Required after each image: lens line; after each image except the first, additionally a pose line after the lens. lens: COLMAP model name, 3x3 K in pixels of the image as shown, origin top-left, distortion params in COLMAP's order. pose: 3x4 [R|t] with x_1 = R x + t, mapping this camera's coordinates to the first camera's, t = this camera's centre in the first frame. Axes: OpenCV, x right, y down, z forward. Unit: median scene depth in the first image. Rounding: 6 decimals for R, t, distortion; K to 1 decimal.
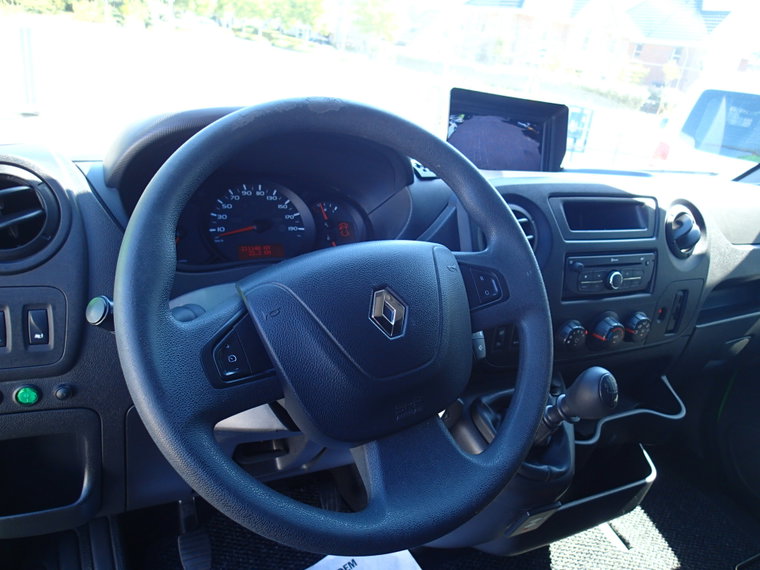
lens RADIAL K [[565.9, 0, 387.6], [0, 565.9, 283.8], [0, 0, 1]] dist [0.005095, -0.008316]
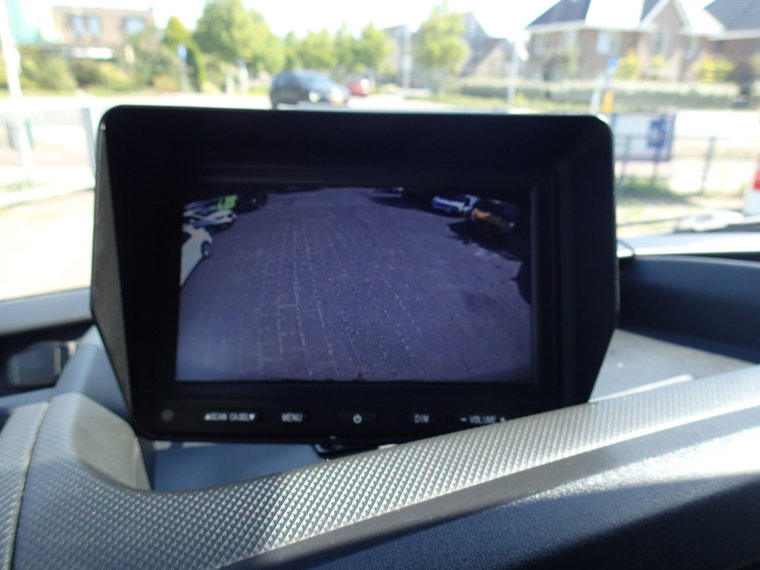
lens RADIAL K [[565.9, 0, 387.6], [0, 565.9, 283.8], [0, 0, 1]] dist [0.005095, -0.008316]
pose [[0.985773, -0.084491, -0.145300, 0.256386], [0.076073, 0.995138, -0.062558, -0.236838], [0.149879, 0.050615, 0.987408, 0.750230]]
